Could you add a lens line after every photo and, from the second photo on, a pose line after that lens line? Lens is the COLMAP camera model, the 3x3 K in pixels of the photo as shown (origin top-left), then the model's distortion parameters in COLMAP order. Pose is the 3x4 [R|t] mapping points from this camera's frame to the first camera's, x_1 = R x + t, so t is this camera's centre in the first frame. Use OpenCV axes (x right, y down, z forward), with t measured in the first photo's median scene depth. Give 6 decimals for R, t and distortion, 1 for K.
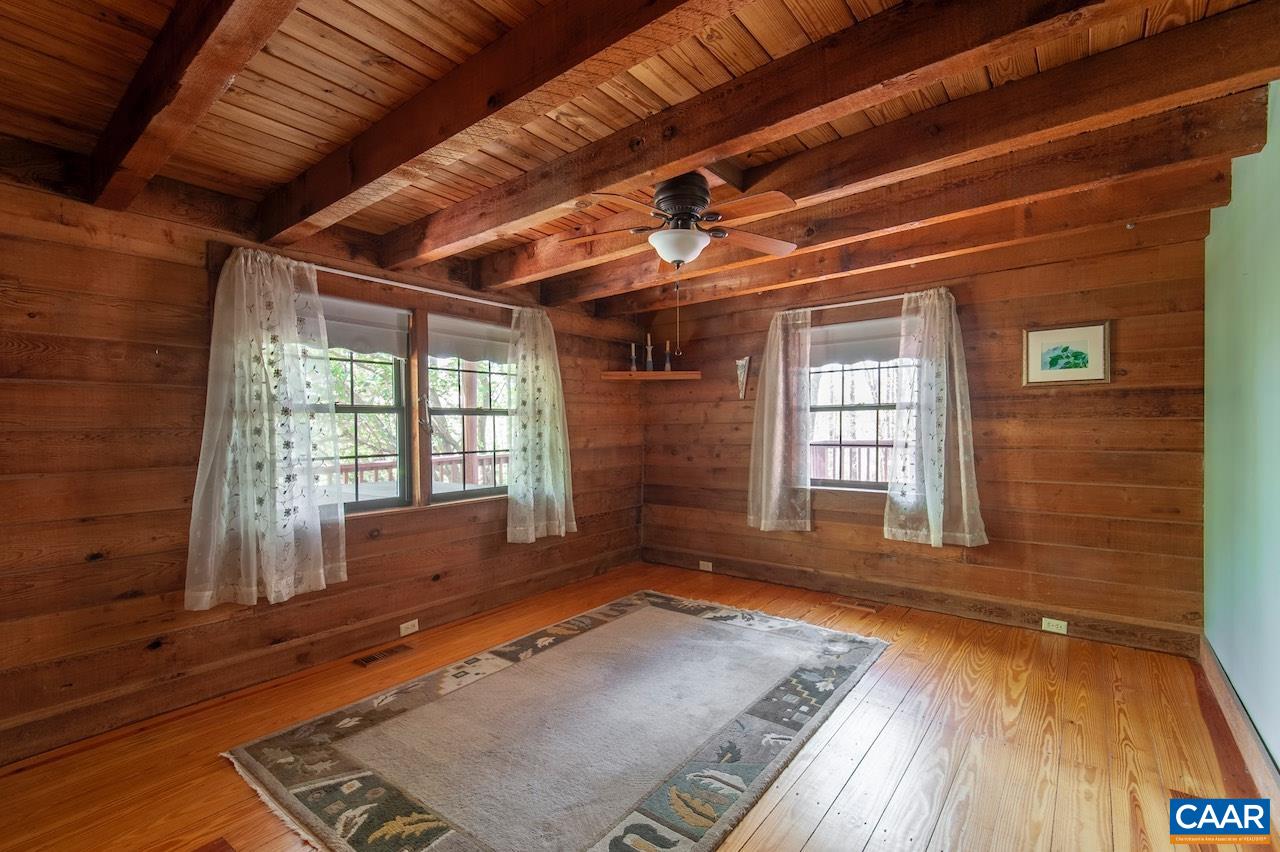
lens RADIAL K [[579.7, 0, 637.0], [0, 579.7, 429.7], [0, 0, 1]] dist [0.023891, -0.013793]
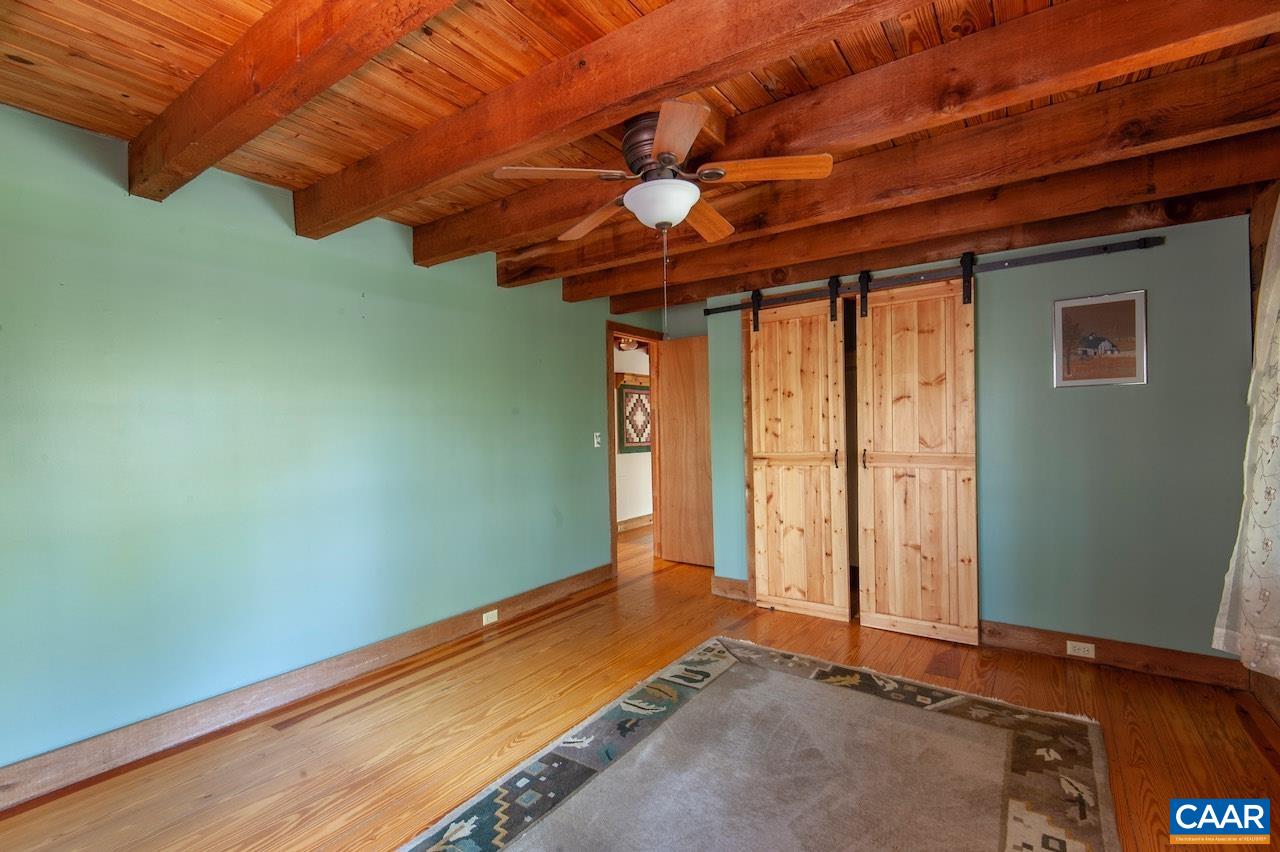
lens RADIAL K [[579.7, 0, 641.6], [0, 579.7, 426.7], [0, 0, 1]] dist [0.023891, -0.013793]
pose [[-0.998135, 0.027640, -0.054435, 0.174988], [0.027399, 0.999611, 0.005167, -0.017523], [0.054556, 0.003666, -0.998504, 2.088568]]
